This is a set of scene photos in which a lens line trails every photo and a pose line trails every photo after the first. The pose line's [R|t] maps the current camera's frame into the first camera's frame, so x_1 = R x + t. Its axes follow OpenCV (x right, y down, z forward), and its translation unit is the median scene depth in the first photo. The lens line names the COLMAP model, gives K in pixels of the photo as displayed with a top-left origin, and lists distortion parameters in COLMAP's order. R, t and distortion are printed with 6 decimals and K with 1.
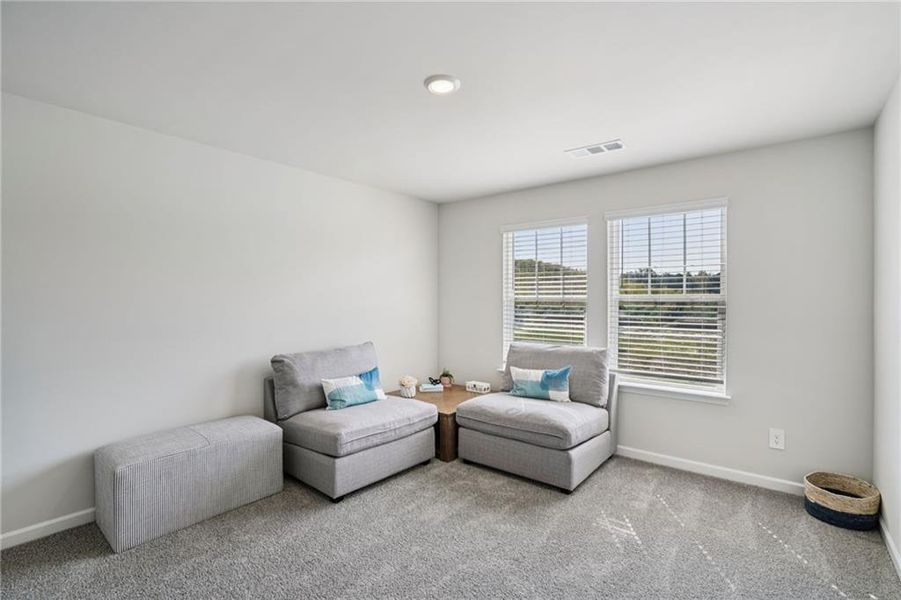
lens RADIAL K [[419.6, 0, 450.3], [0, 419.6, 298.0], [0, 0, 1]] dist [-0.000011, 0.000253]
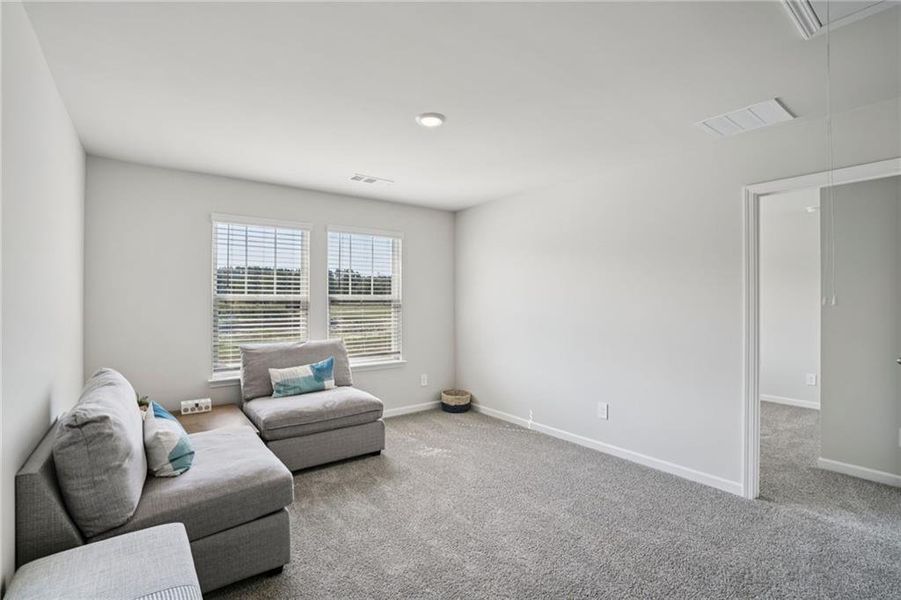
lens RADIAL K [[419.6, 0, 434.3], [0, 419.6, 289.6], [0, 0, 1]] dist [-0.000011, 0.000253]
pose [[0.267201, 0.023416, 0.963356, -0.643418], [-0.002388, 0.999718, -0.023637, 0.005221], [-0.963638, 0.004015, 0.267181, 0.368823]]
